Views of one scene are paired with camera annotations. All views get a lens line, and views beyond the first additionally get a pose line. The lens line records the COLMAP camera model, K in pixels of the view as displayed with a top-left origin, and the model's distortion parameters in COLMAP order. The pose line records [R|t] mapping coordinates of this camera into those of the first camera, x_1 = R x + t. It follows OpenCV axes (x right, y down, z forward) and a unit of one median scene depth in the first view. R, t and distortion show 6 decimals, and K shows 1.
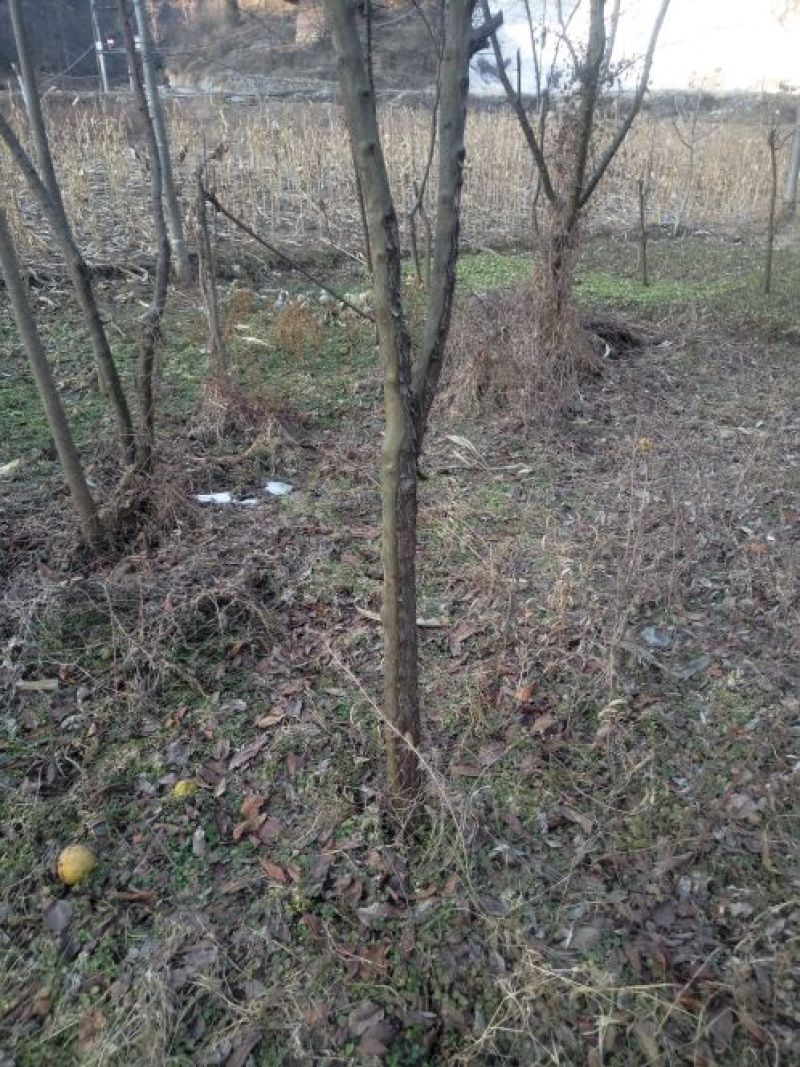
lens RADIAL K [[734.2, 0, 398.7], [0, 734.2, 539.5], [0, 0, 1]] dist [-0.025540, 0.004450]
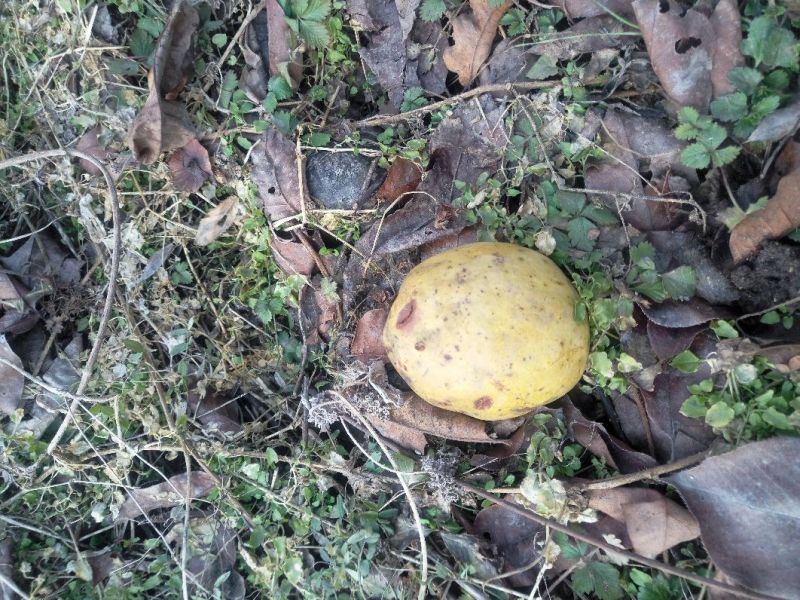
lens RADIAL K [[550.5, 0, 396.0], [0, 550.5, 296.7], [0, 0, 1]] dist [-0.025540, 0.004450]
pose [[0.557969, -0.803967, -0.205686, -0.390683], [0.660510, 0.280196, 0.696575, 0.302925], [-0.502391, -0.524525, 0.687369, 0.852973]]
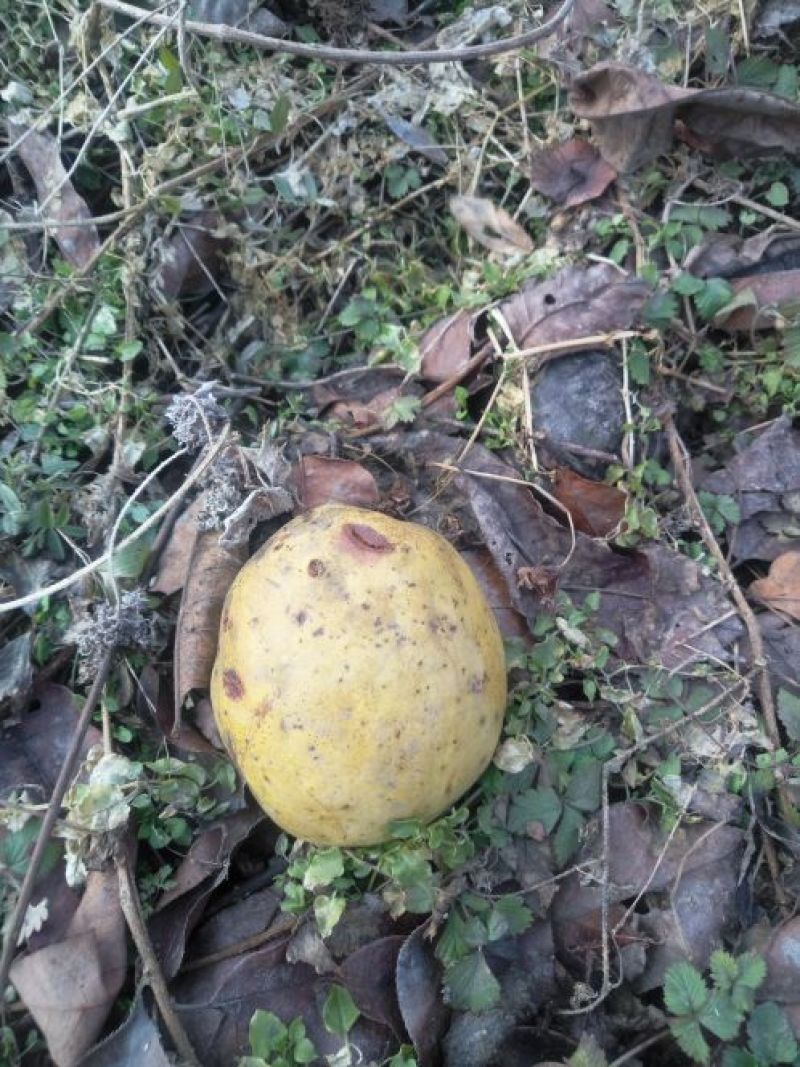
lens RADIAL K [[734.2, 0, 398.7], [0, 734.2, 539.5], [0, 0, 1]] dist [-0.025540, 0.004450]
pose [[0.855952, 0.471907, -0.211305, -0.393937], [-0.188510, 0.665359, 0.722331, 0.320655], [0.481466, -0.578448, 0.658474, 0.872540]]
